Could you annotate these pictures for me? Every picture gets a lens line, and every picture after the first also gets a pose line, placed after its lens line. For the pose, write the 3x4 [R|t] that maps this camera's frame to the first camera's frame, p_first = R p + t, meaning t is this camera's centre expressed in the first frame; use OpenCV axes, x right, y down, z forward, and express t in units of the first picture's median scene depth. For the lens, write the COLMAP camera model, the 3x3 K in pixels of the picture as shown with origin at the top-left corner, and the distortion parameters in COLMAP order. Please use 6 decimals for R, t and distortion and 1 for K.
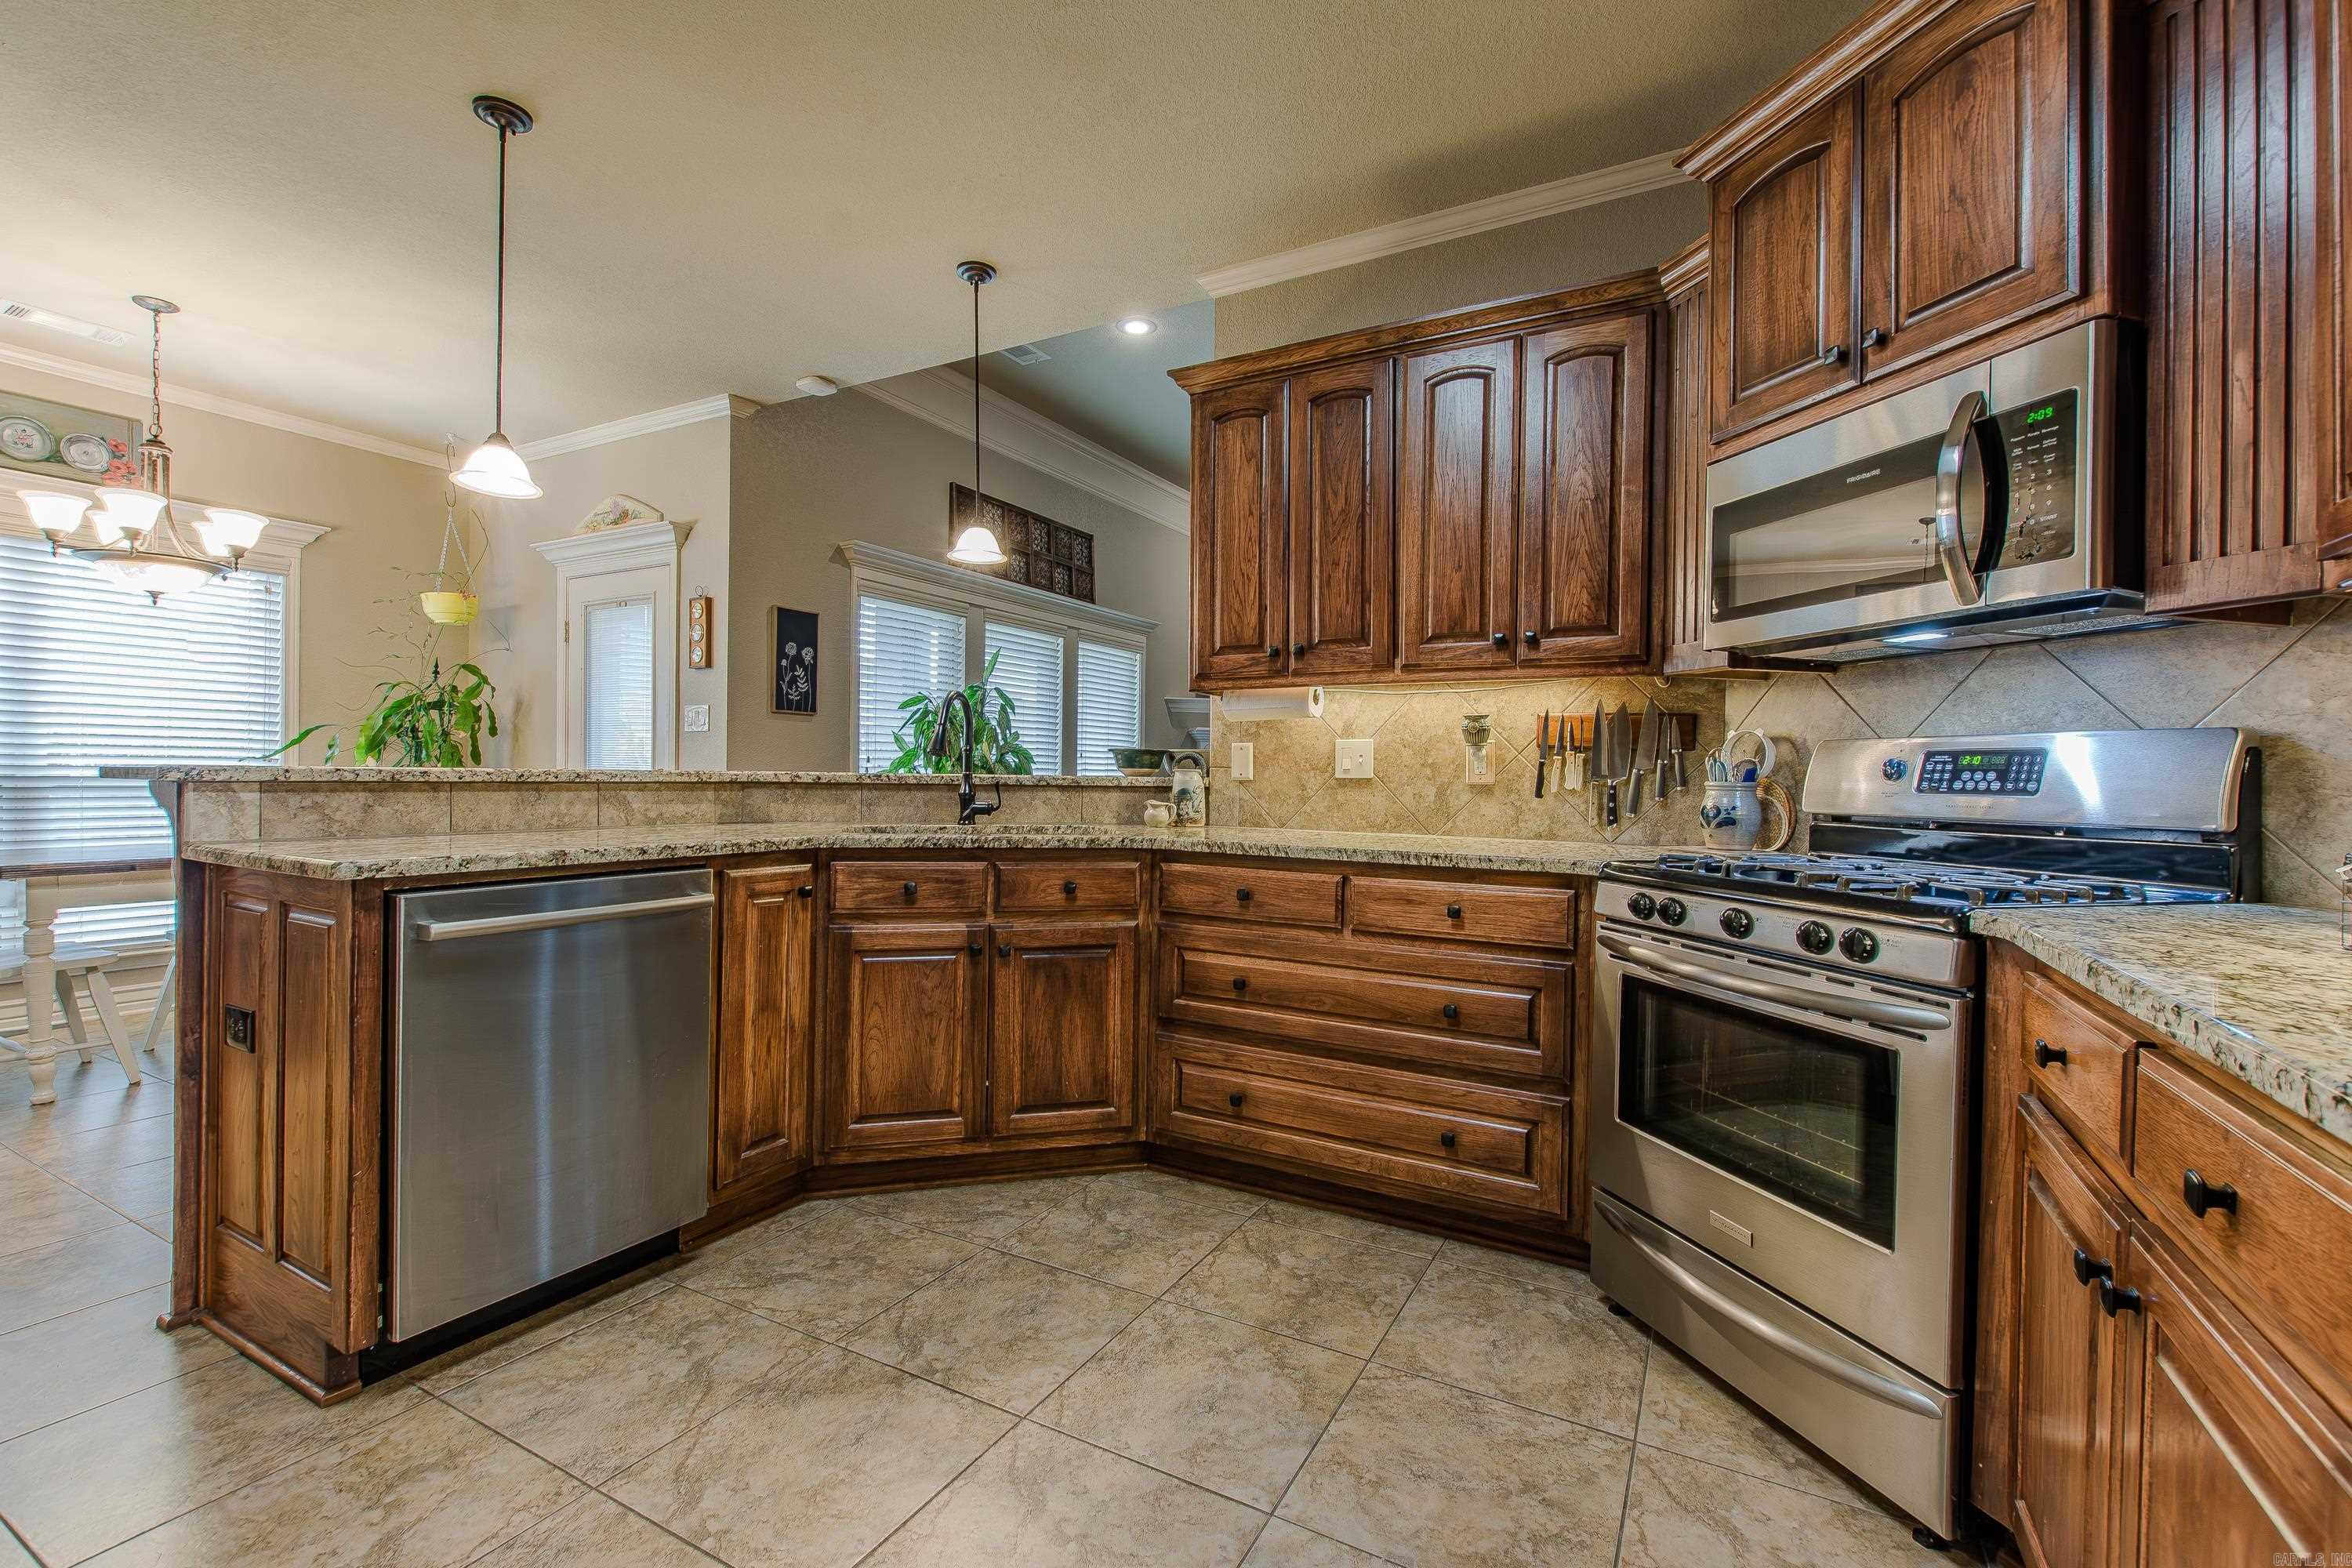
lens RADIAL K [[1031.9, 0, 1168.8], [0, 1031.9, 772.3], [0, 0, 1]] dist [0.009058, -0.003356]
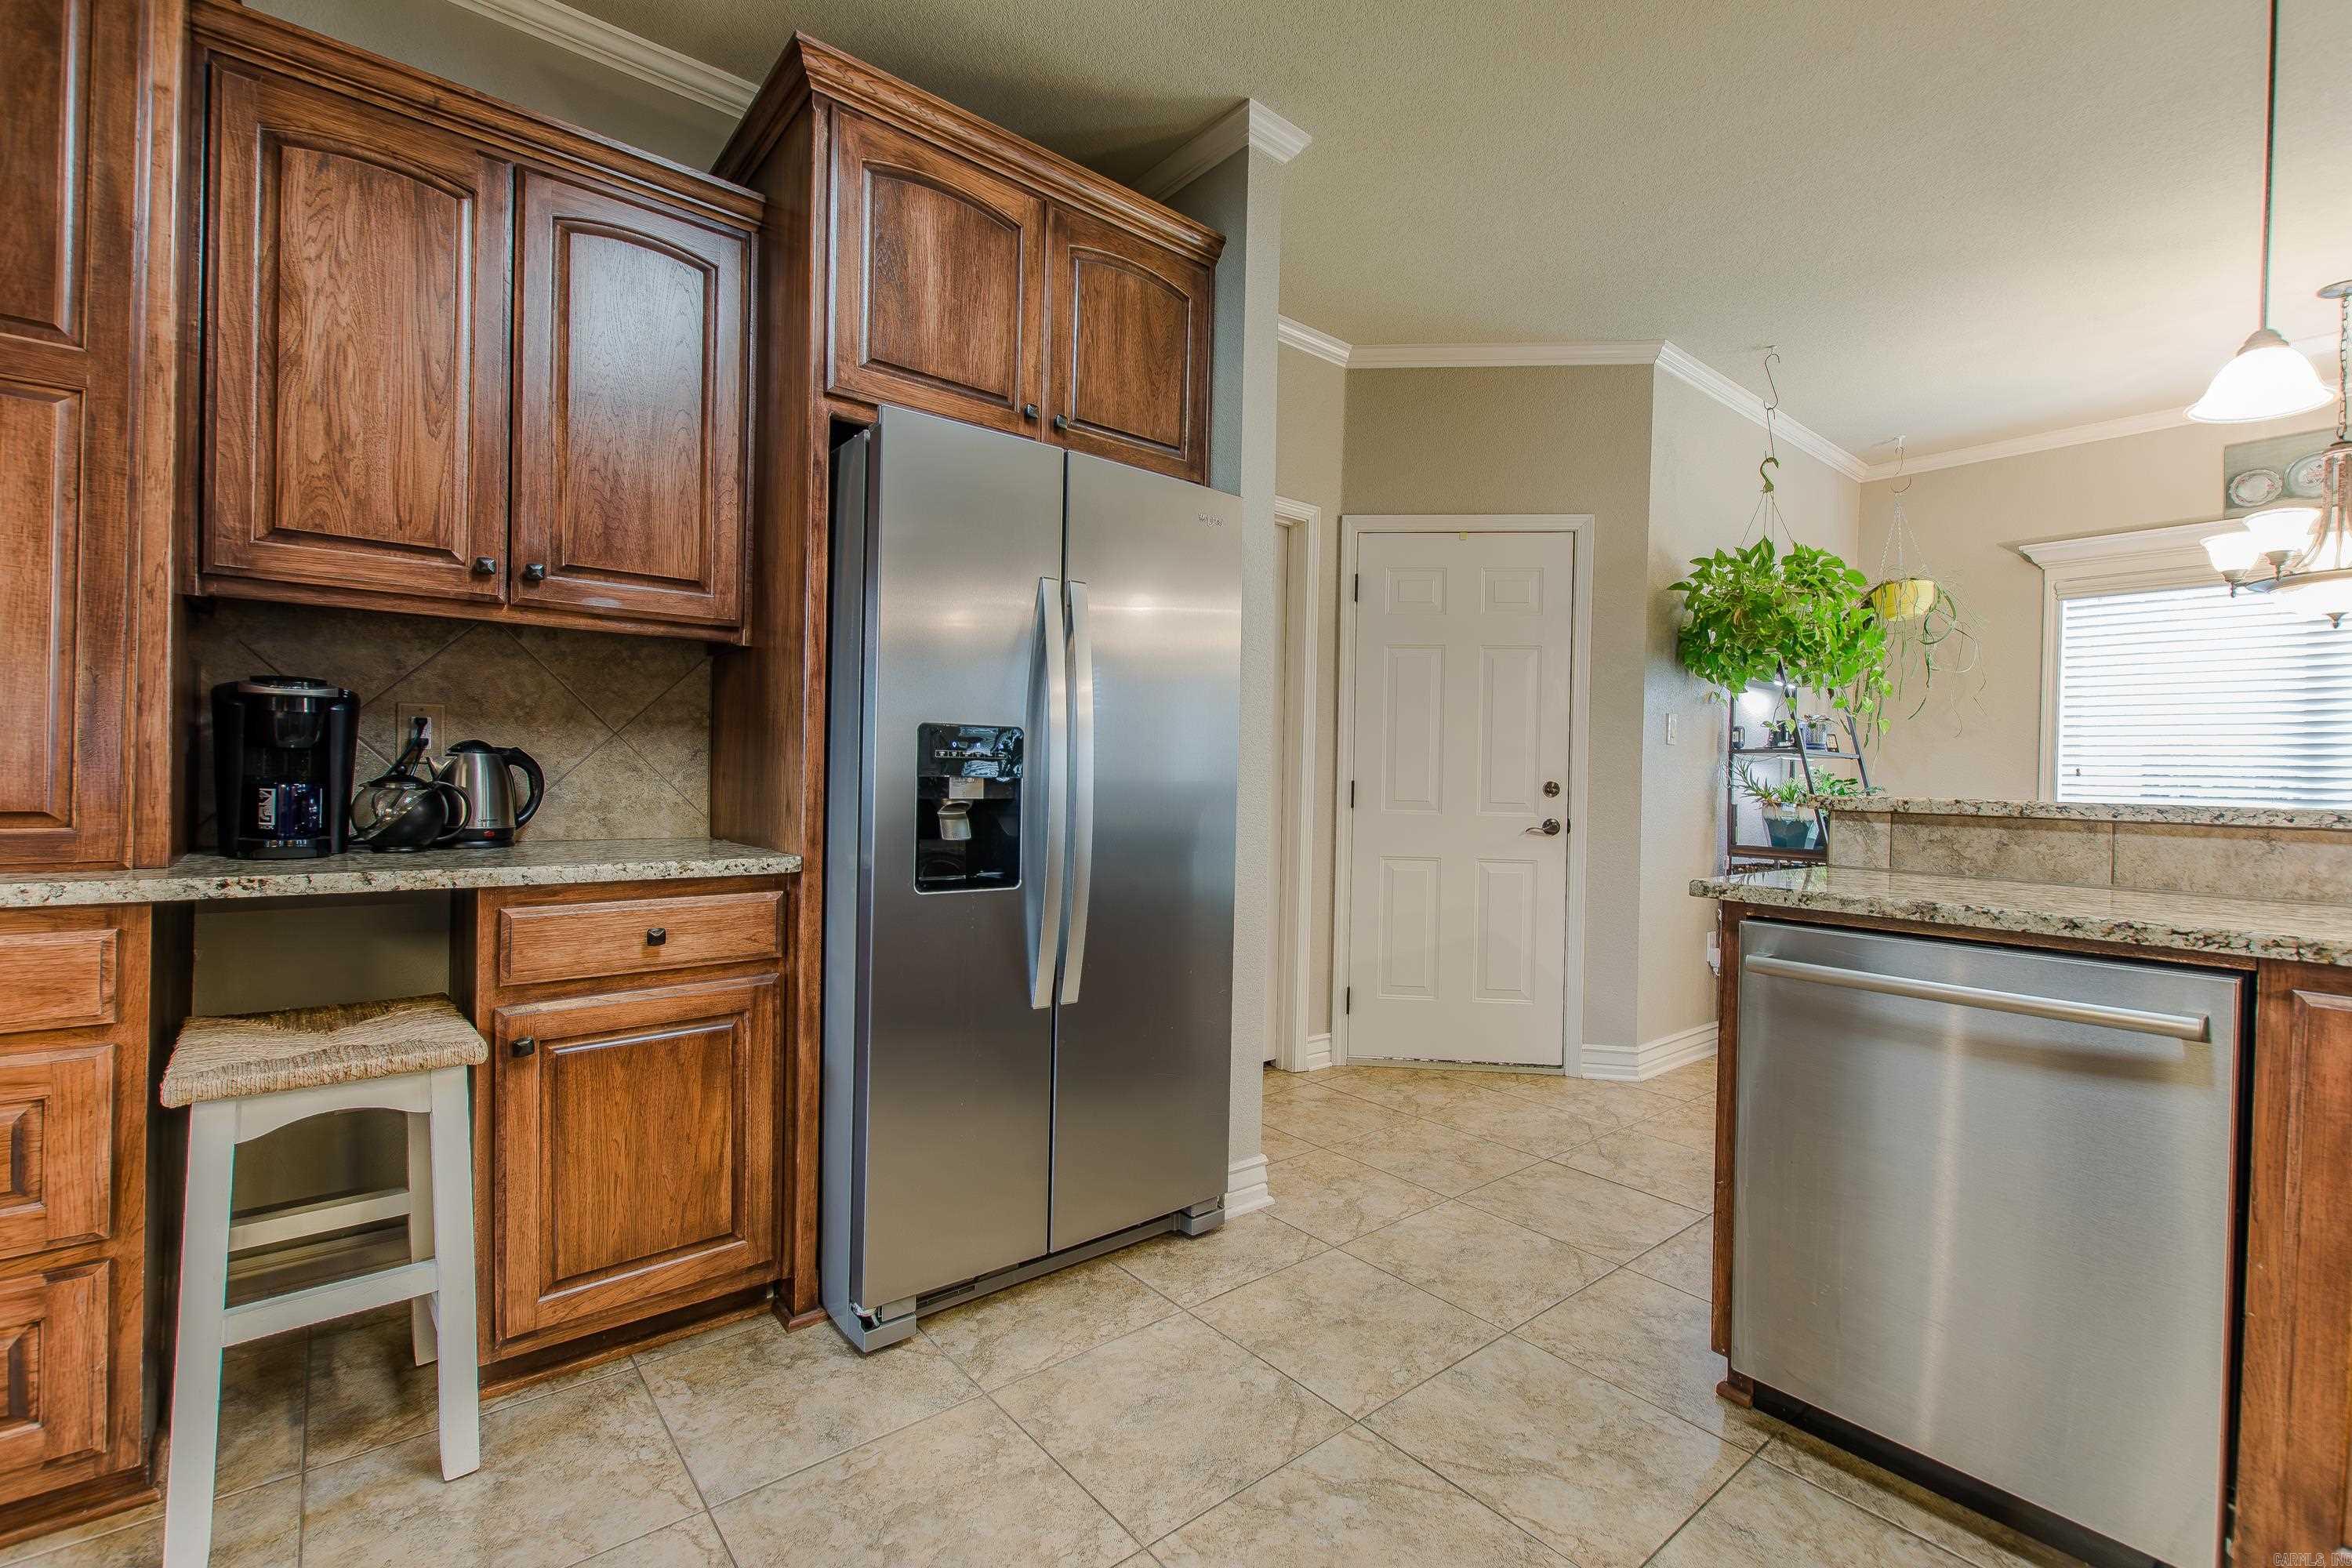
lens RADIAL K [[1031.9, 0, 1223.6], [0, 1031.9, 772.3], [0, 0, 1]] dist [0.009058, -0.003356]
pose [[-0.339391, -0.026524, -0.940271, 0.252163], [-0.026409, 0.999477, -0.018662, 0.004410], [0.940275, 0.018498, -0.339914, 0.581449]]
